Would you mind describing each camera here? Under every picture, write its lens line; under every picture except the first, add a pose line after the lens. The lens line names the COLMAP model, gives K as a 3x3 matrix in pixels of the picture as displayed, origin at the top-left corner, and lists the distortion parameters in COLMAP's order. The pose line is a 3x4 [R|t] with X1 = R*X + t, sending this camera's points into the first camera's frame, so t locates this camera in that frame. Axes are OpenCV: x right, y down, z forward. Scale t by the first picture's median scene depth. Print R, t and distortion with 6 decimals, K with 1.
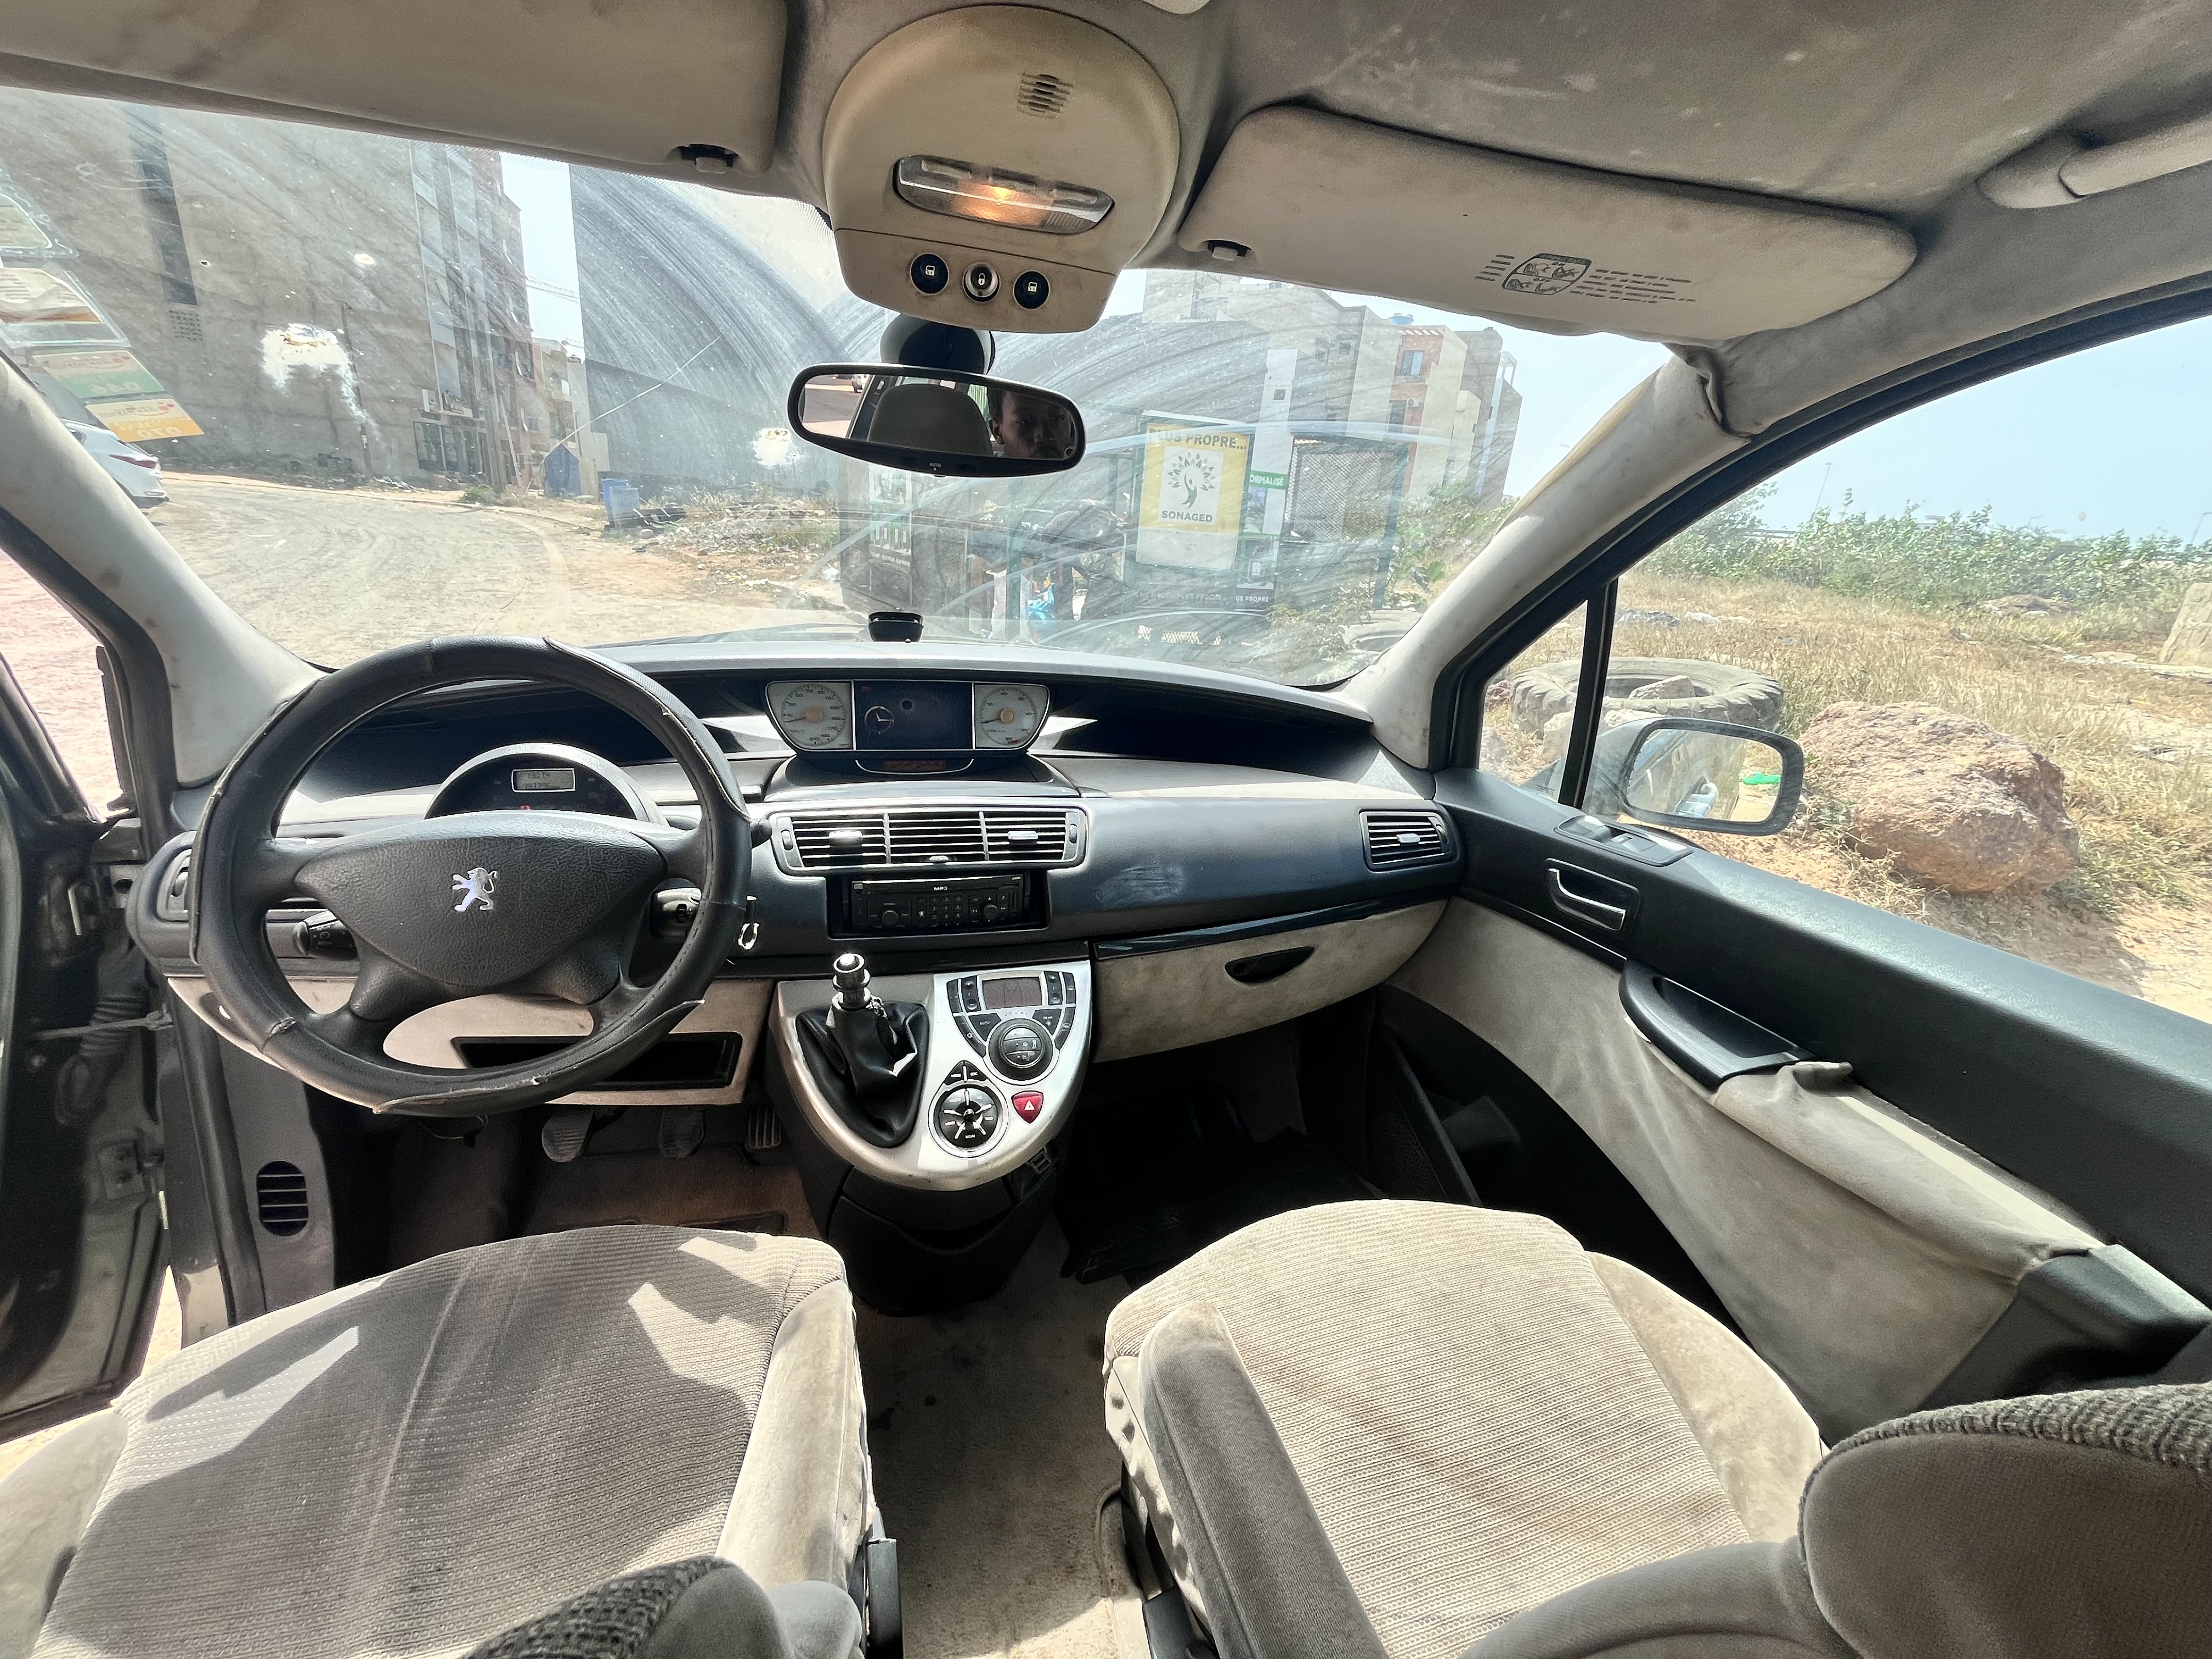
lens RADIAL K [[886.2, 0, 1117.8], [0, 886.2, 830.7], [0, 0, 1]] dist [-0.004261, -0.000450]
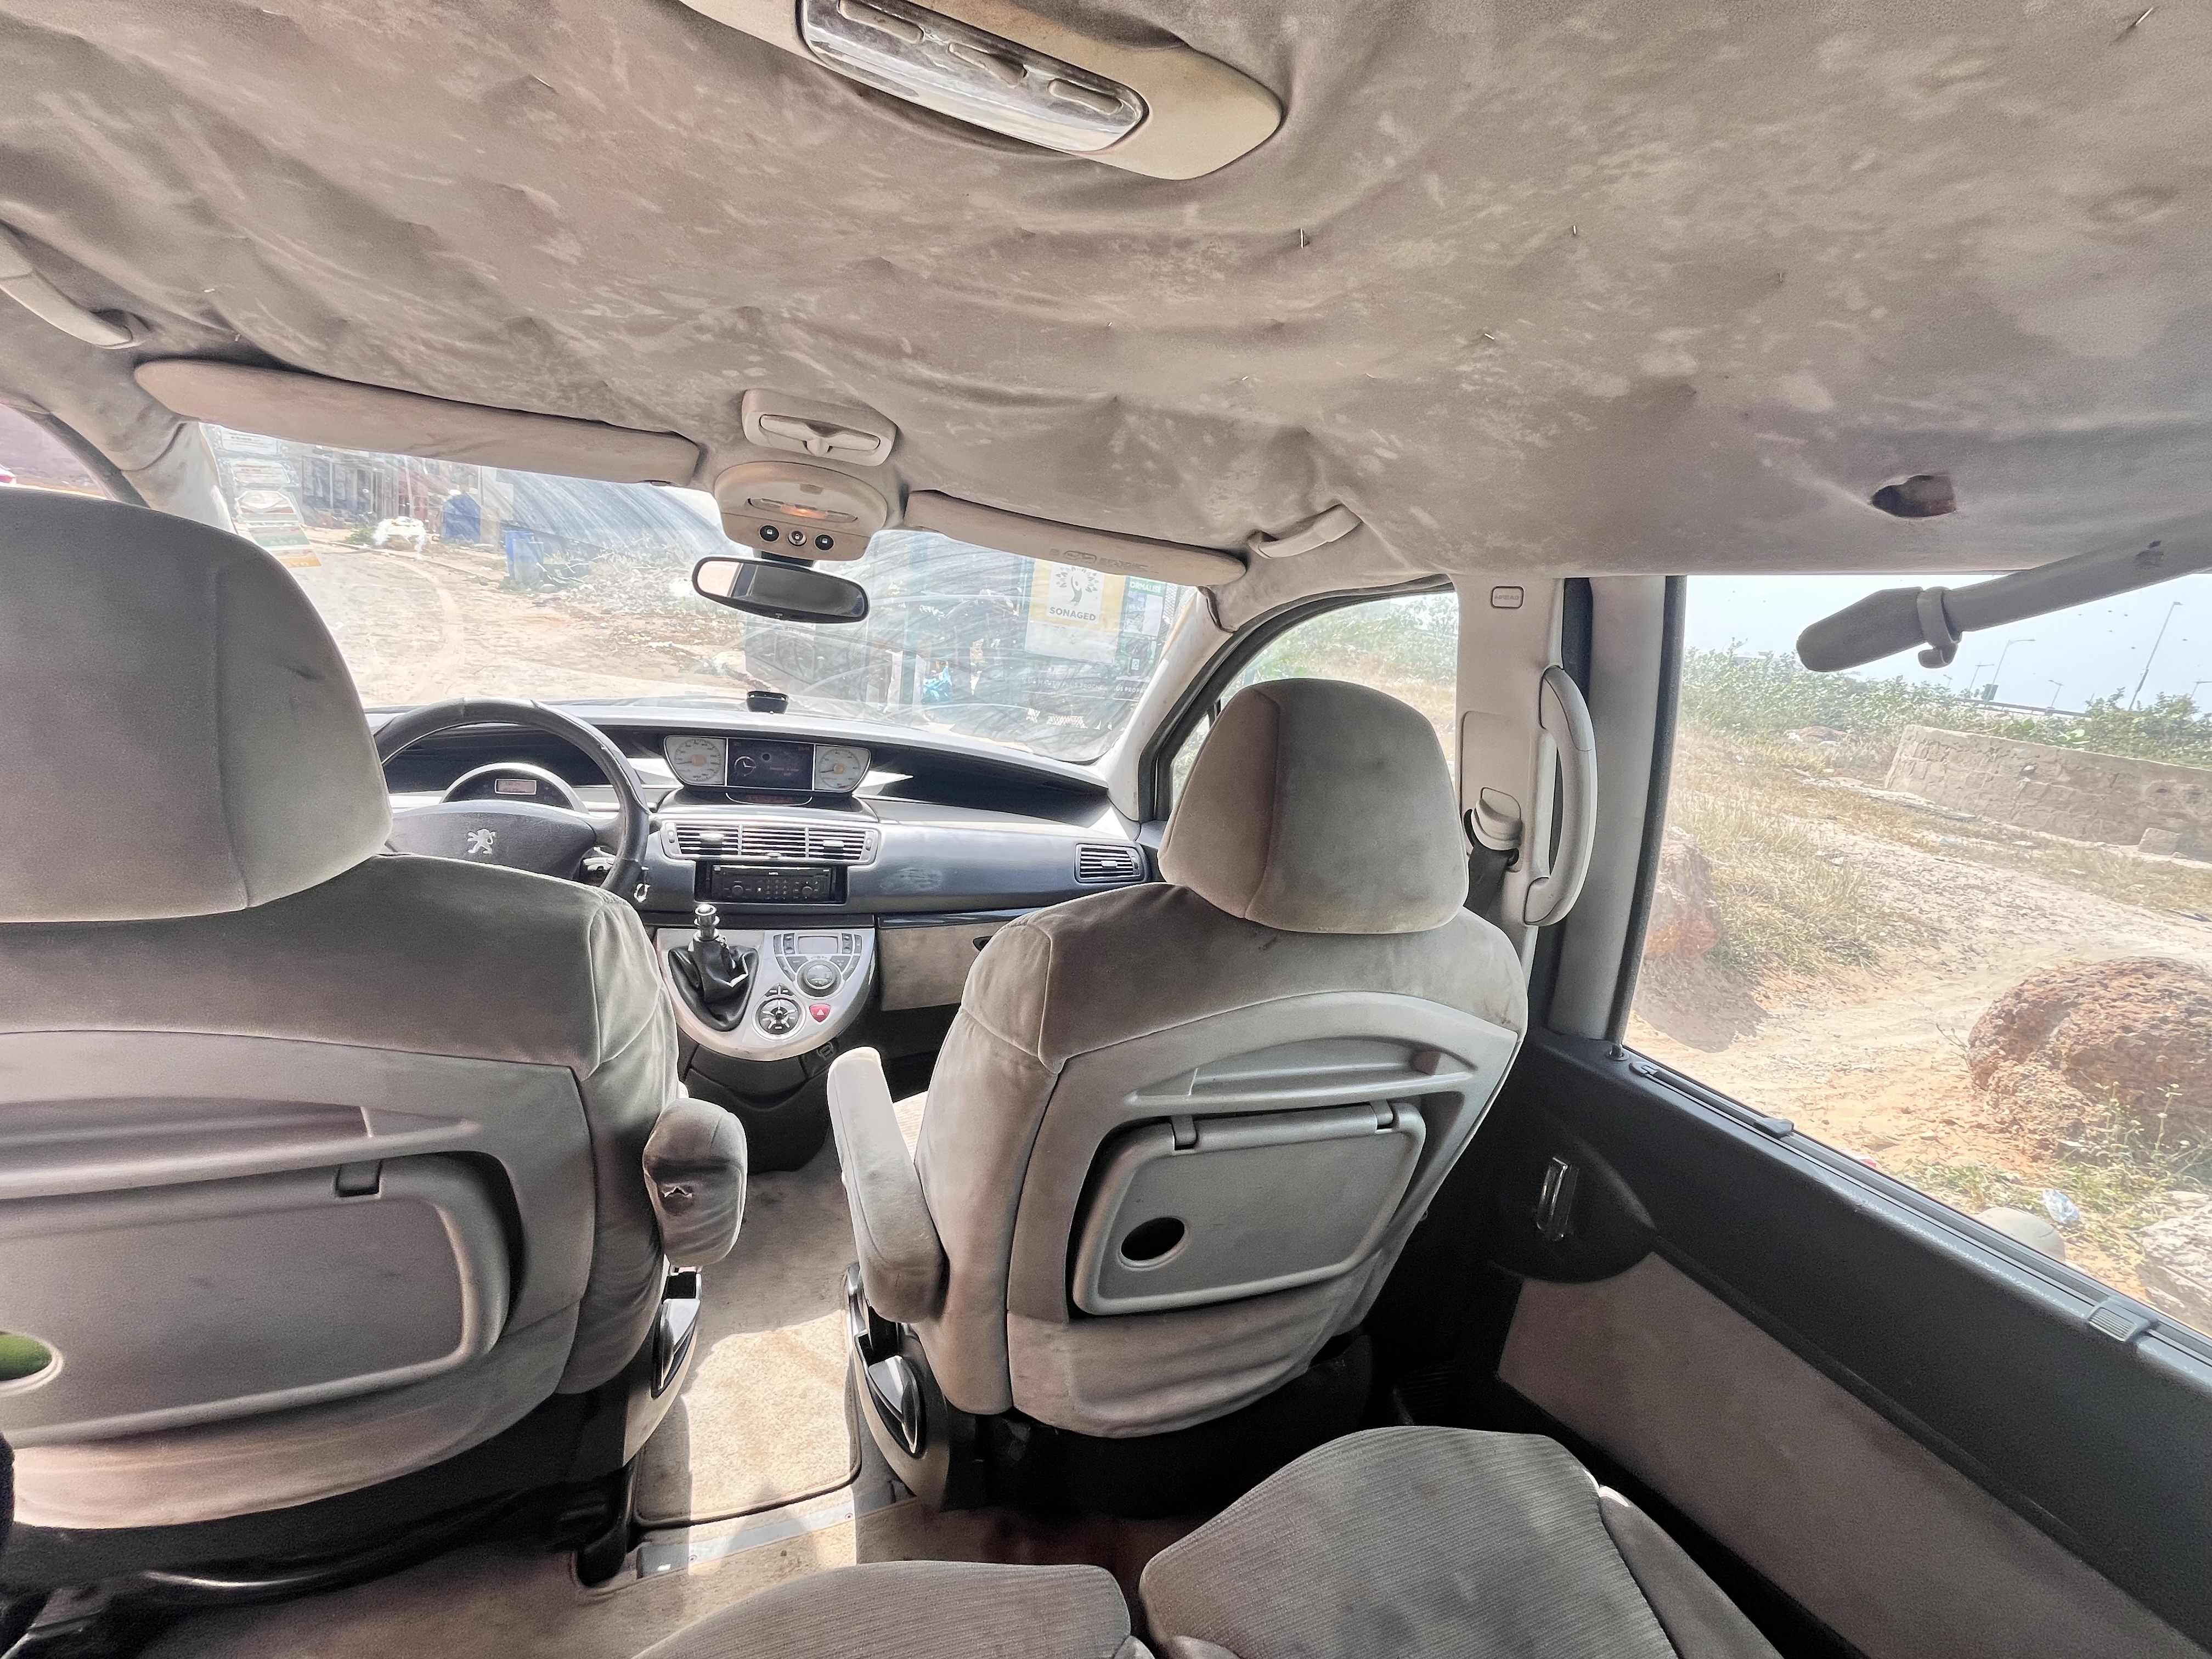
lens RADIAL K [[886.2, 0, 1114.9], [0, 886.2, 834.4], [0, 0, 1]] dist [-0.004261, -0.000450]
pose [[0.993818, 0.044160, 0.101863, 0.182430], [-0.035123, 0.995424, -0.088866, 0.090167], [-0.105321, 0.084739, 0.990821, -0.469559]]
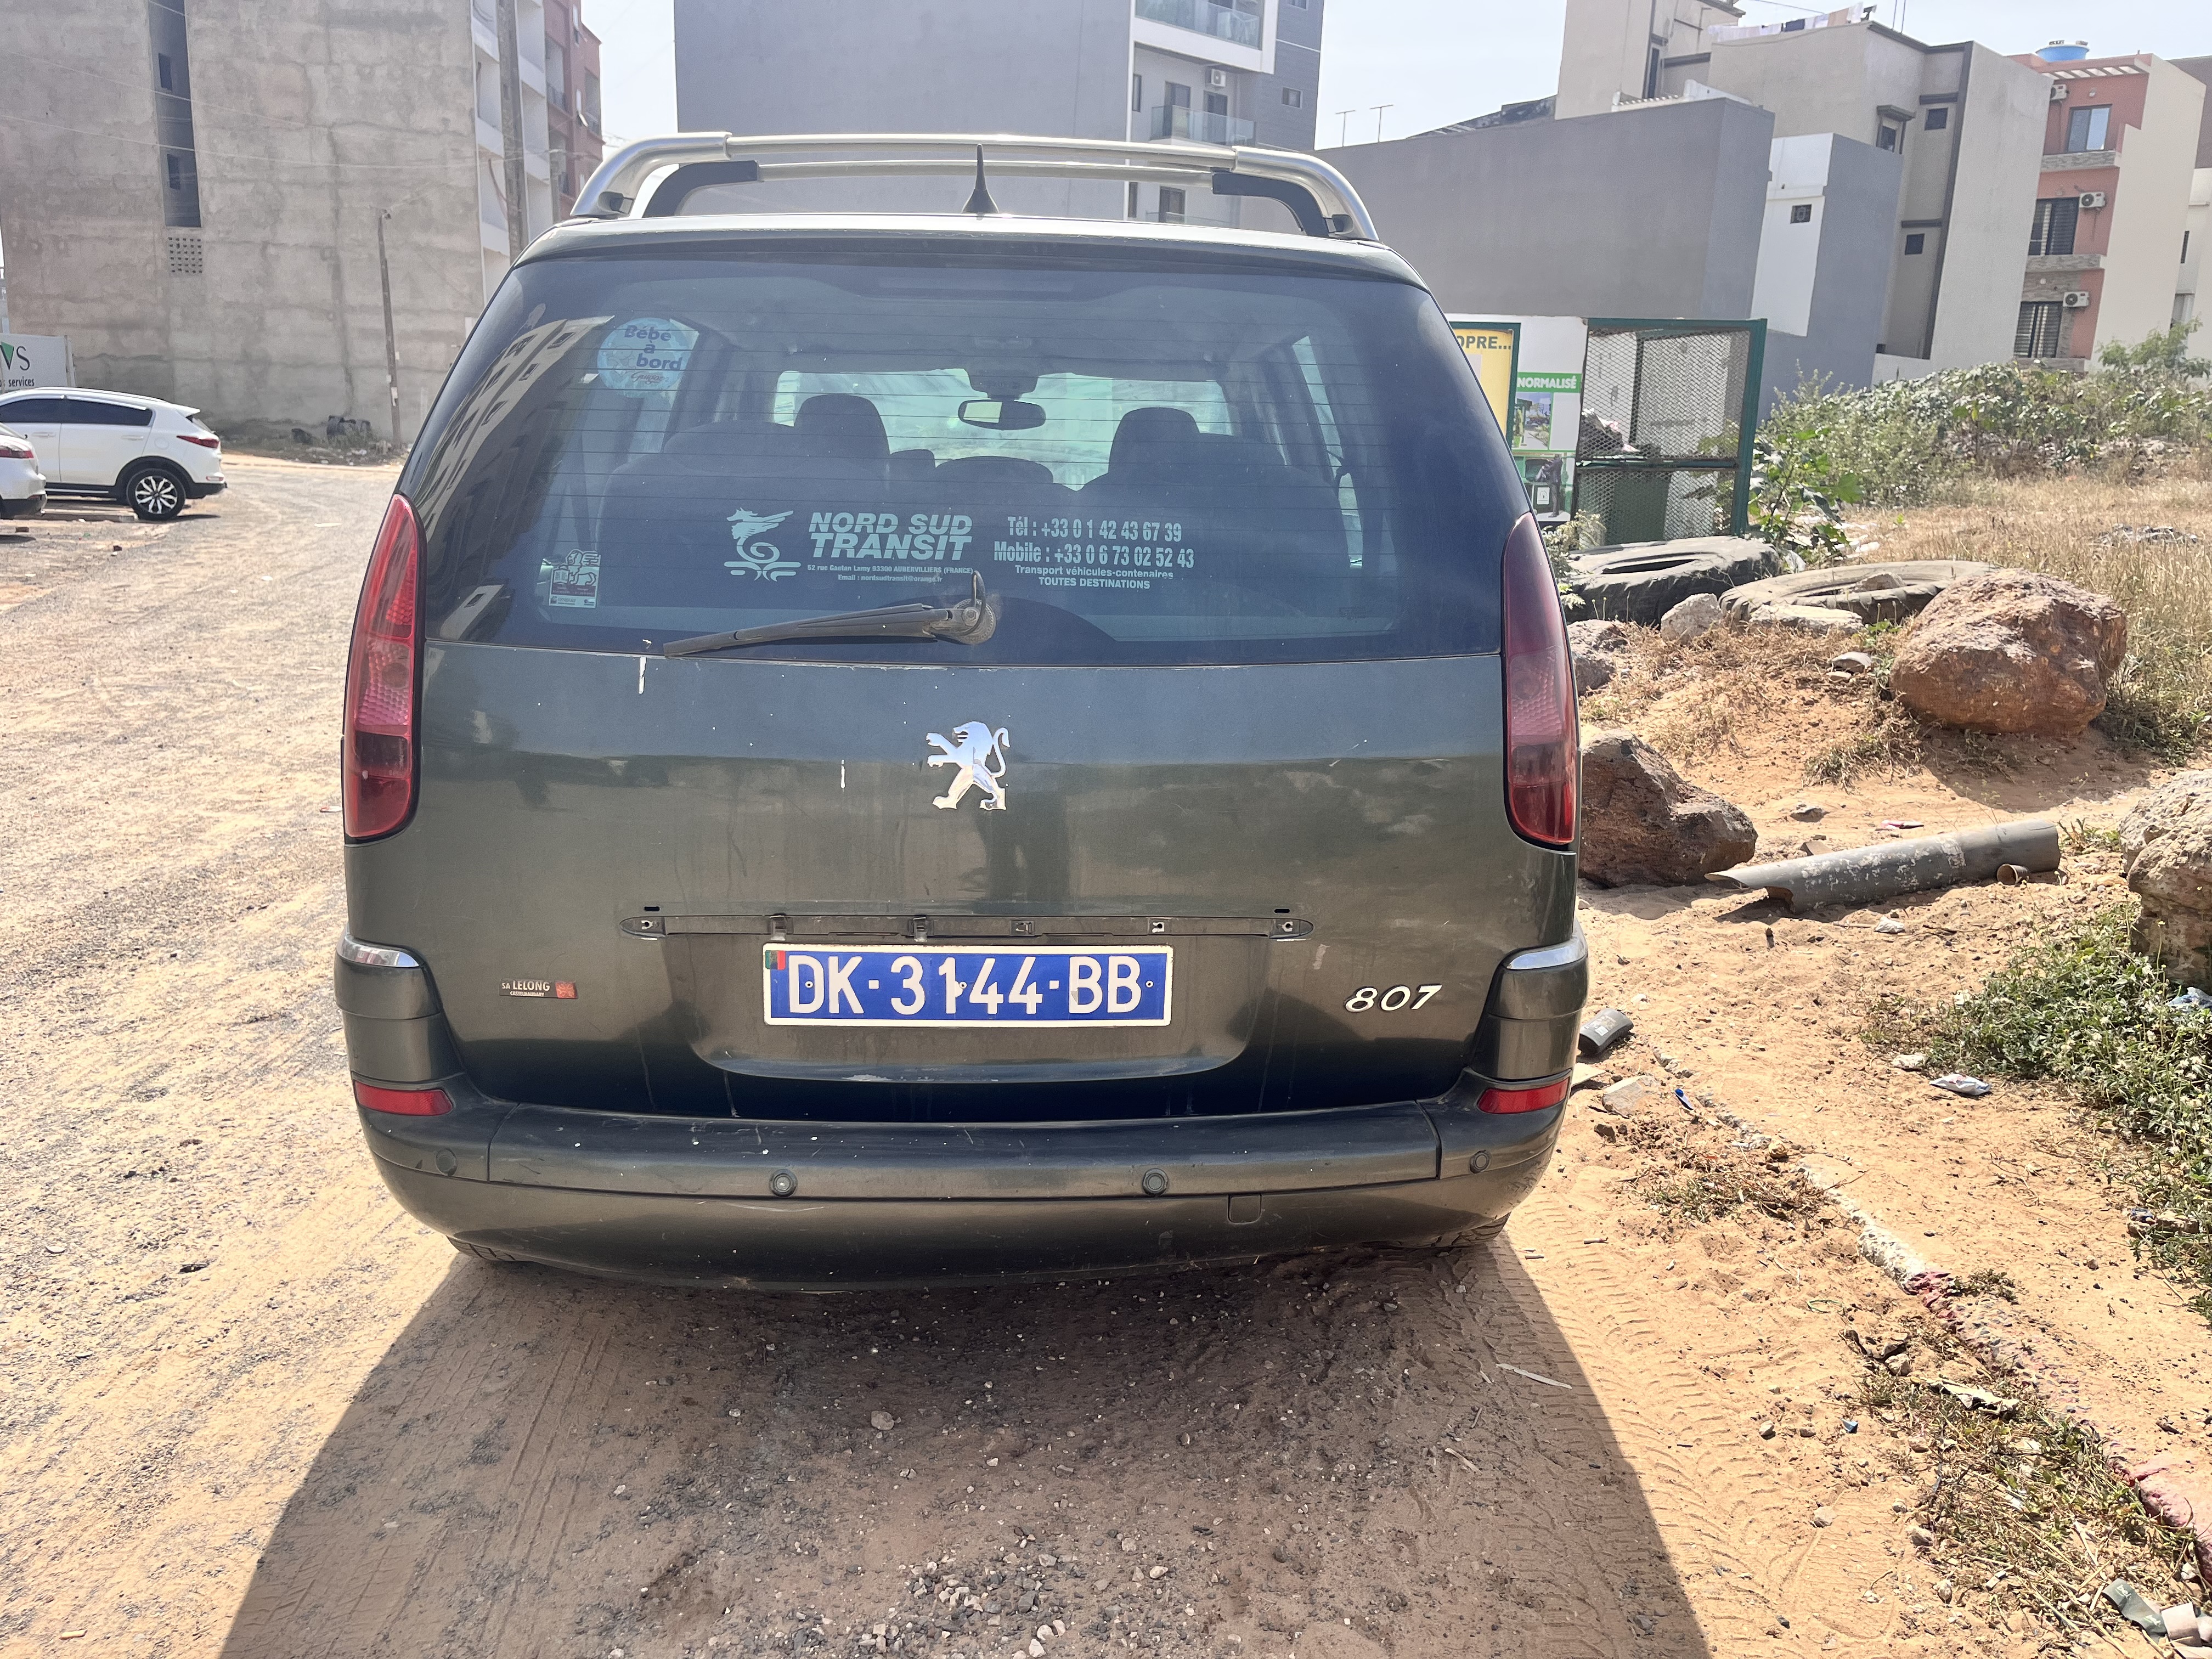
lens RADIAL K [[1660.3, 0, 1113.7], [0, 1660.3, 826.6], [0, 0, 1]] dist [0.013557, -0.011236]
pose [[0.967253, 0.001211, -0.253810, 1.121957], [-0.031514, 0.992824, -0.115361, 1.118589], [0.251849, 0.119581, 0.960350, -2.947989]]
